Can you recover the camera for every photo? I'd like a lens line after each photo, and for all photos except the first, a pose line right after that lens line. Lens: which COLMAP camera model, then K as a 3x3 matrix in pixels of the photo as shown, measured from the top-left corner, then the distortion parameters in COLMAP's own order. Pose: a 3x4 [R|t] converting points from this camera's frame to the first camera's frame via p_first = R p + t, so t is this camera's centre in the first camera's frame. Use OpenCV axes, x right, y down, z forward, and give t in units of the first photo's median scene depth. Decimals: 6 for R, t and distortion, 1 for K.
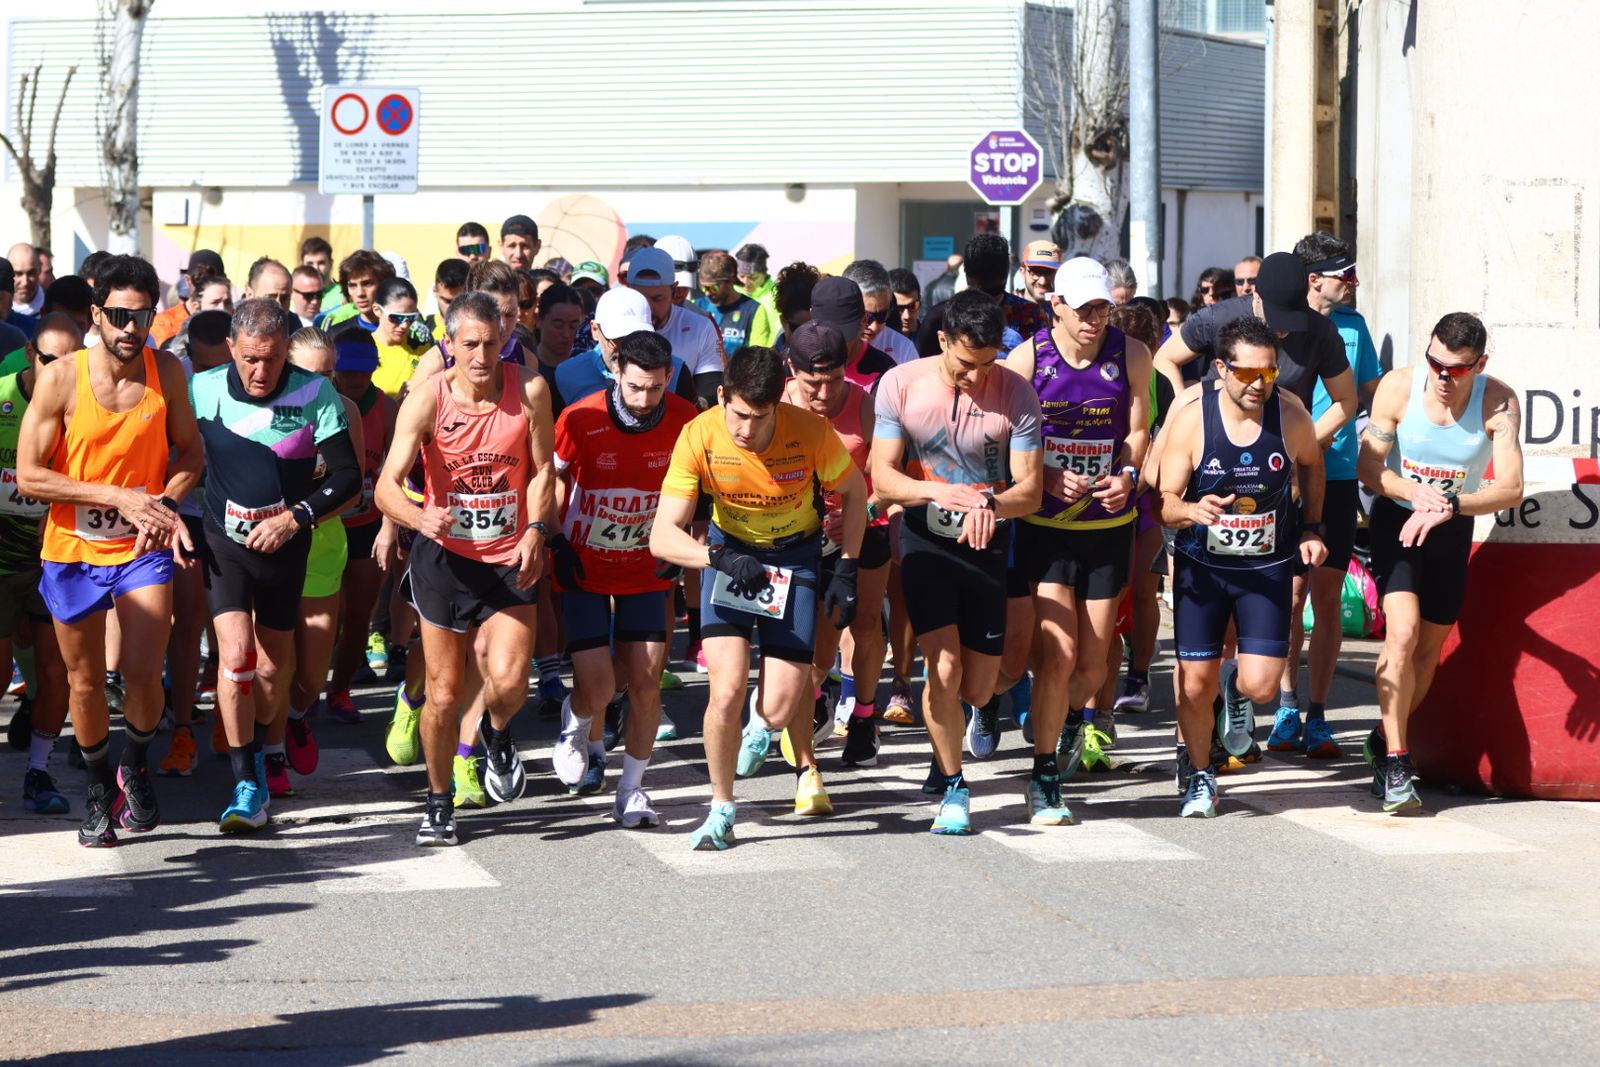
lens RADIAL K [[5159.4, 0, 800.0], [0, 5159.4, 533.5], [0, 0, 1]] dist [-0.399617, 0.477515]
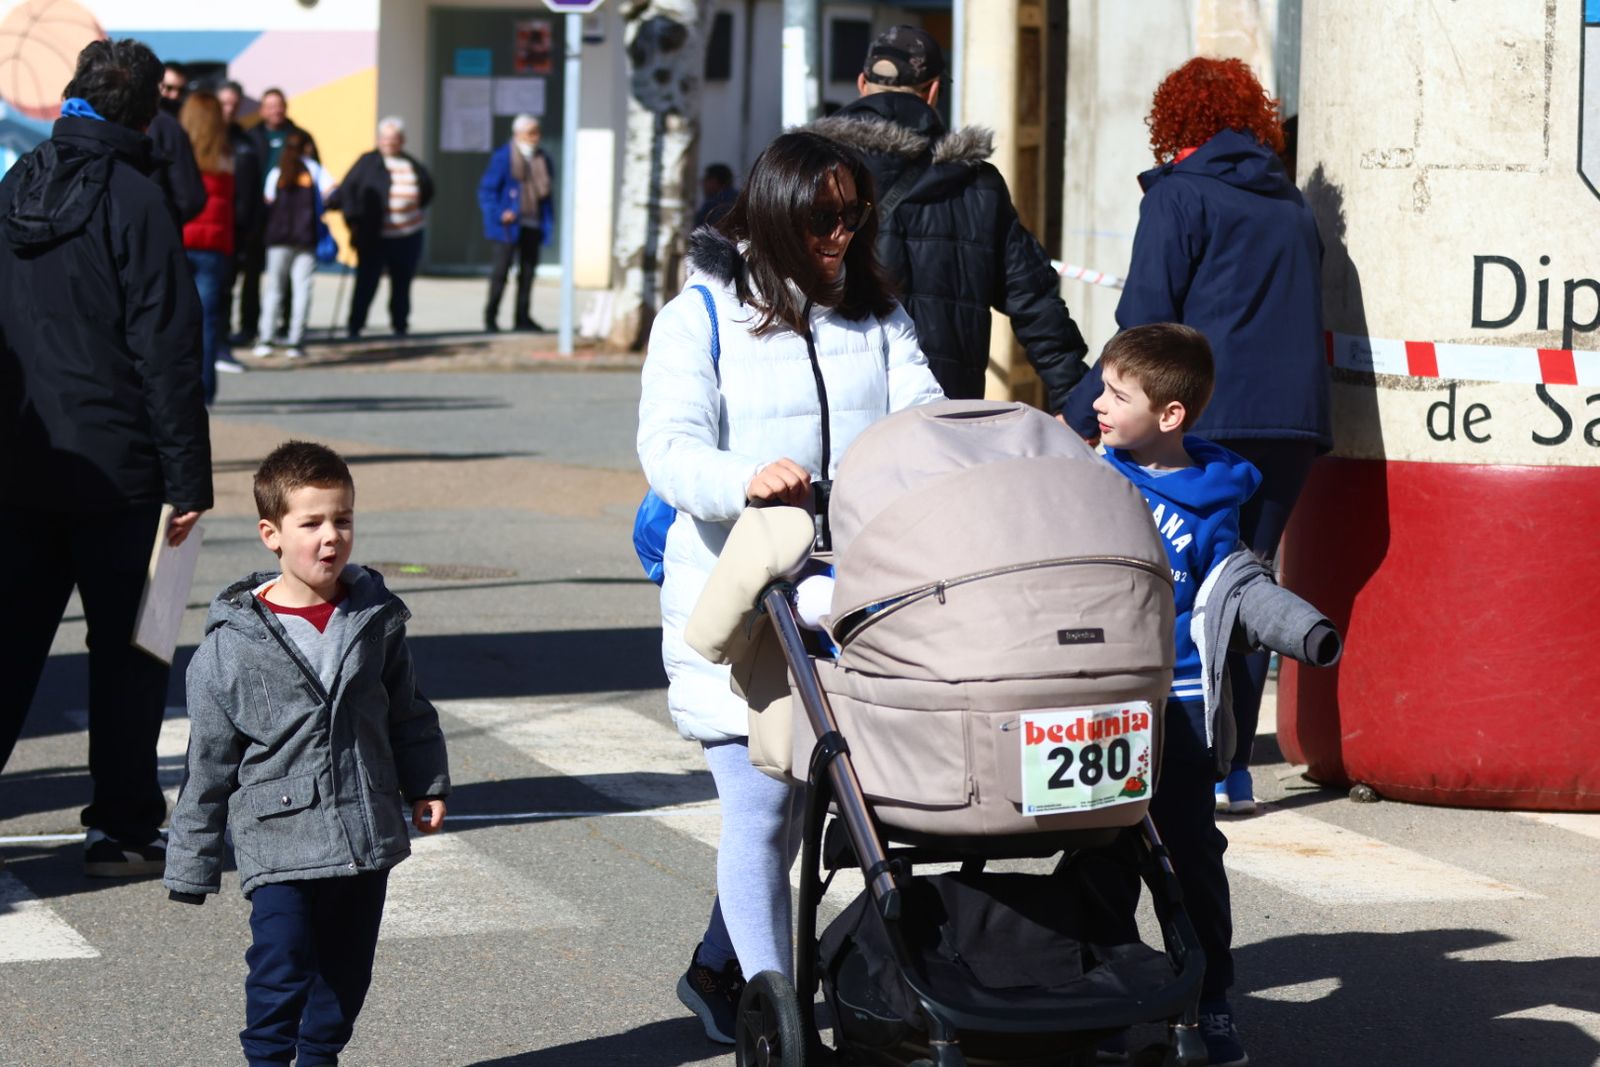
lens RADIAL K [[5568.6, 0, 800.0], [0, 5568.6, 533.5], [0, 0, 1]] dist [-0.155315, -5.382497]
pose [[0.994777, 0.005813, 0.101902, -0.012710], [-0.008655, 0.999585, 0.027470, -0.003230], [-0.101700, -0.028209, 0.994415, 0.076492]]
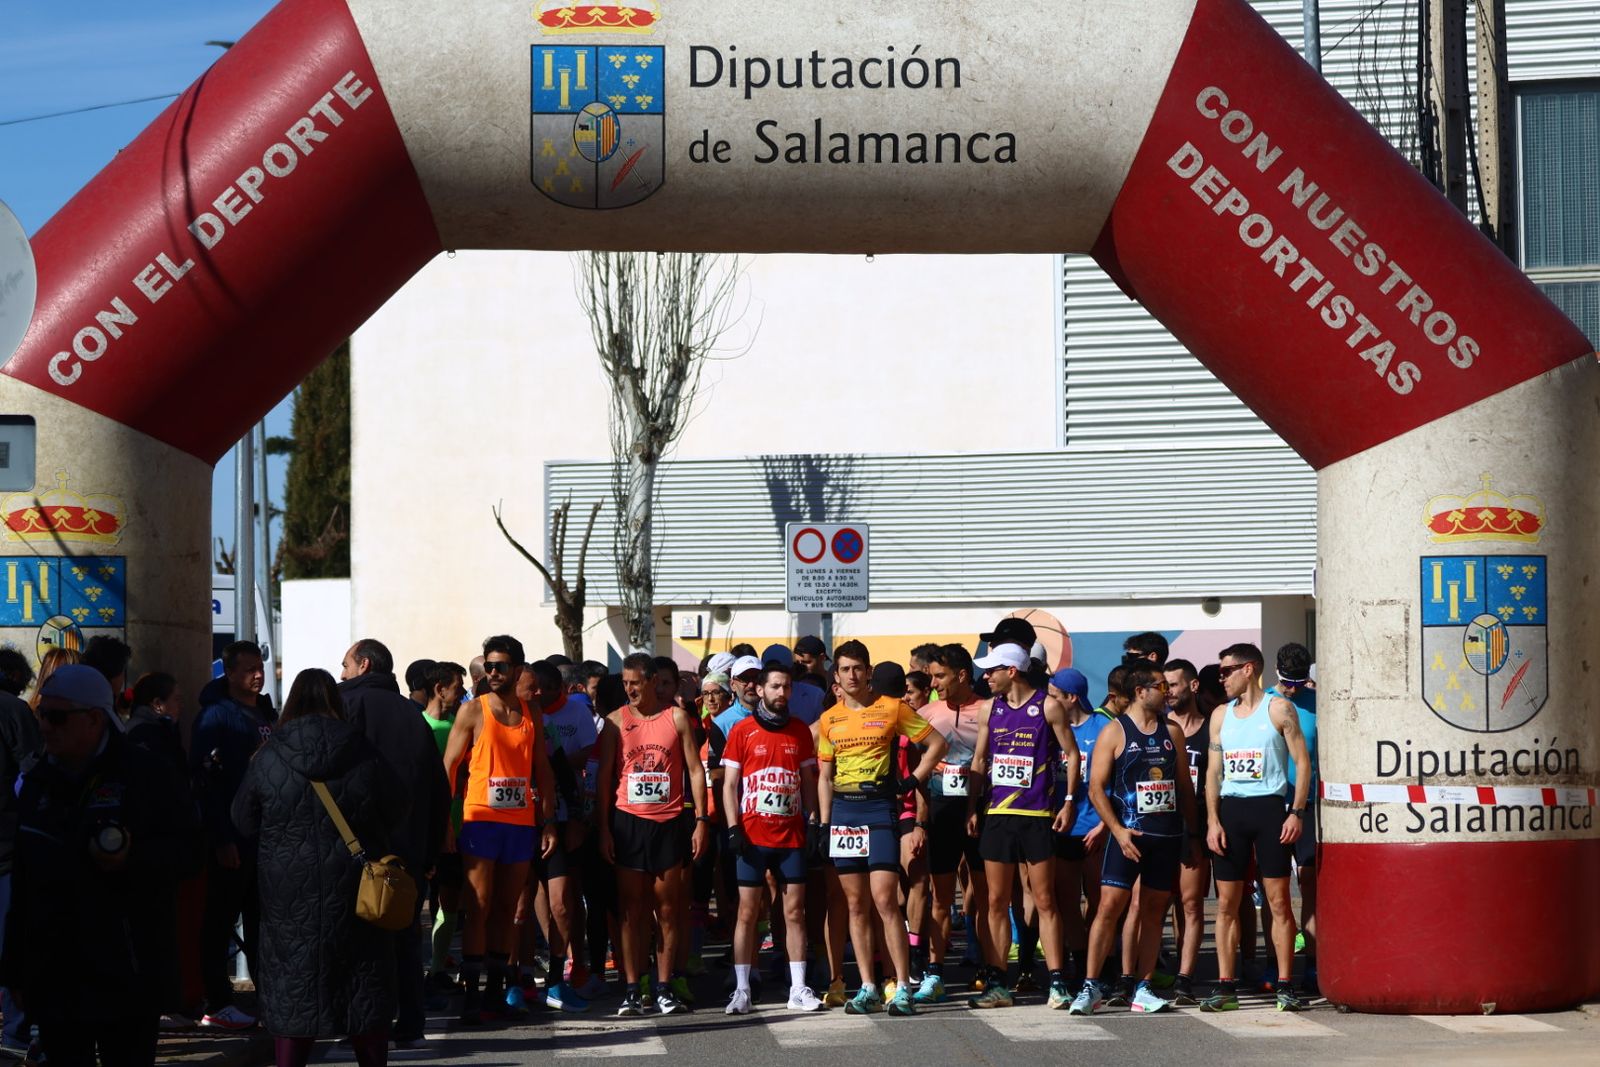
lens RADIAL K [[5159.4, 0, 800.0], [0, 5159.4, 533.5], [0, 0, 1]] dist [-0.399617, 0.477515]
pose [[0.992019, -0.014125, -0.125296, 0.058116], [0.004167, 0.996836, -0.079383, 0.010762], [0.126020, 0.078227, 0.988939, -0.184927]]
